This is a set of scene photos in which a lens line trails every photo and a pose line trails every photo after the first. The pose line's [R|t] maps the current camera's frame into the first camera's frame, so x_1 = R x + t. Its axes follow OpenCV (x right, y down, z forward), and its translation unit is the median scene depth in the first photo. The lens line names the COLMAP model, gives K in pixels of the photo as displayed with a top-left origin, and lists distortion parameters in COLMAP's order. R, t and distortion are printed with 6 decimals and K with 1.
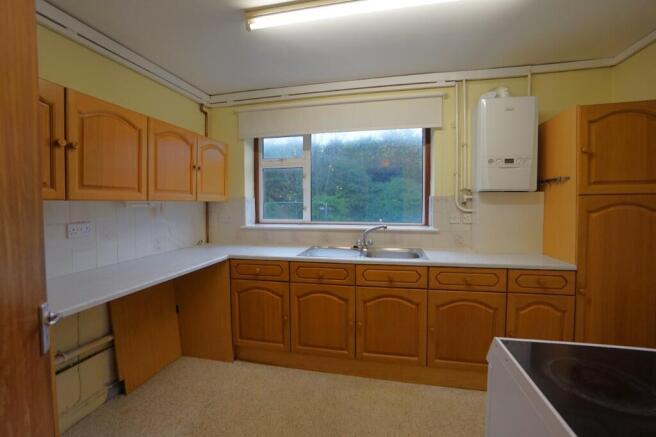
lens RADIAL K [[293.1, 0, 323.2], [0, 293.1, 217.0], [0, 0, 1]] dist [-0.050006, 0.000857]
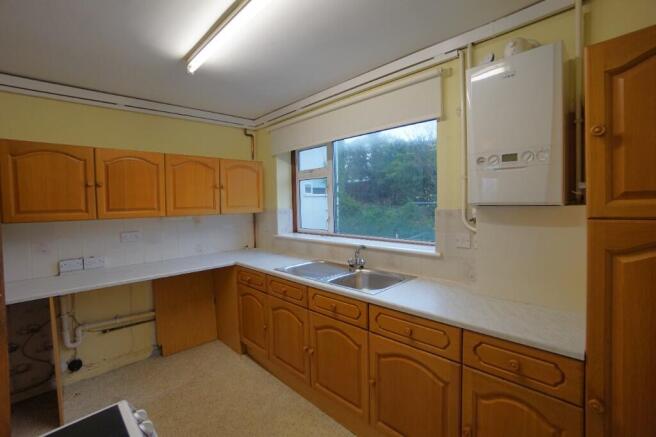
lens RADIAL K [[293.1, 0, 323.2], [0, 293.1, 217.0], [0, 0, 1]] dist [-0.050006, 0.000857]
pose [[0.833918, 0.015095, -0.551681, 0.655180], [-0.010759, 0.999881, 0.011095, -0.068613], [0.551783, -0.003317, 0.833981, 0.251219]]
